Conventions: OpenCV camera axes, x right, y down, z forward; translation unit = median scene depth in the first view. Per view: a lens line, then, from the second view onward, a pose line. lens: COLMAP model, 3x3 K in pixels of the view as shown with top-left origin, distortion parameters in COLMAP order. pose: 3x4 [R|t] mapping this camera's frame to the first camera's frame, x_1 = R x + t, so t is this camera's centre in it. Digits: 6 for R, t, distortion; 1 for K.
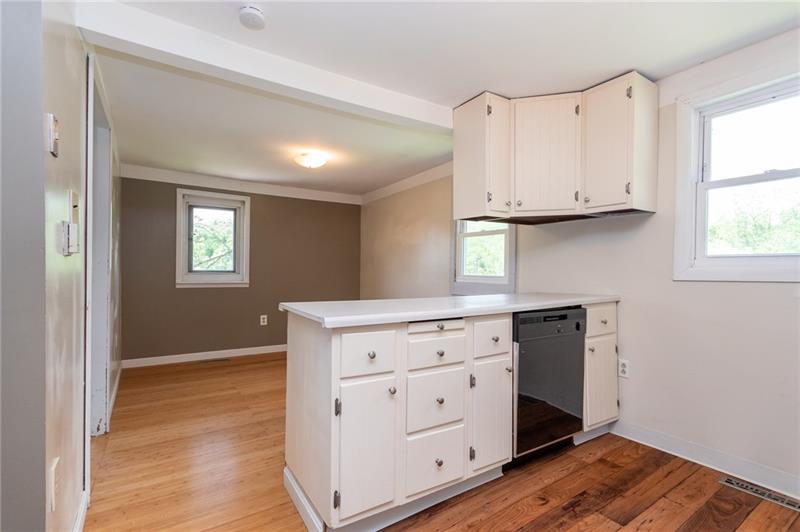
lens RADIAL K [[378.4, 0, 400.2], [0, 378.4, 269.4], [0, 0, 1]] dist [0.004576, -0.002972]
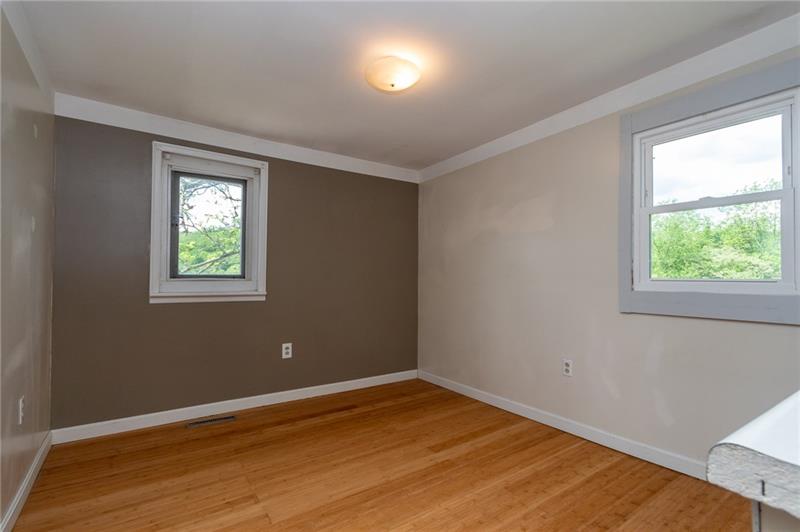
lens RADIAL K [[378.4, 0, 400.7], [0, 378.4, 268.4], [0, 0, 1]] dist [0.004576, -0.002972]
pose [[0.999726, -0.003527, 0.023149, -0.187023], [0.004082, 0.999704, -0.023979, 0.008080], [-0.023057, 0.024067, 0.999444, 0.352550]]
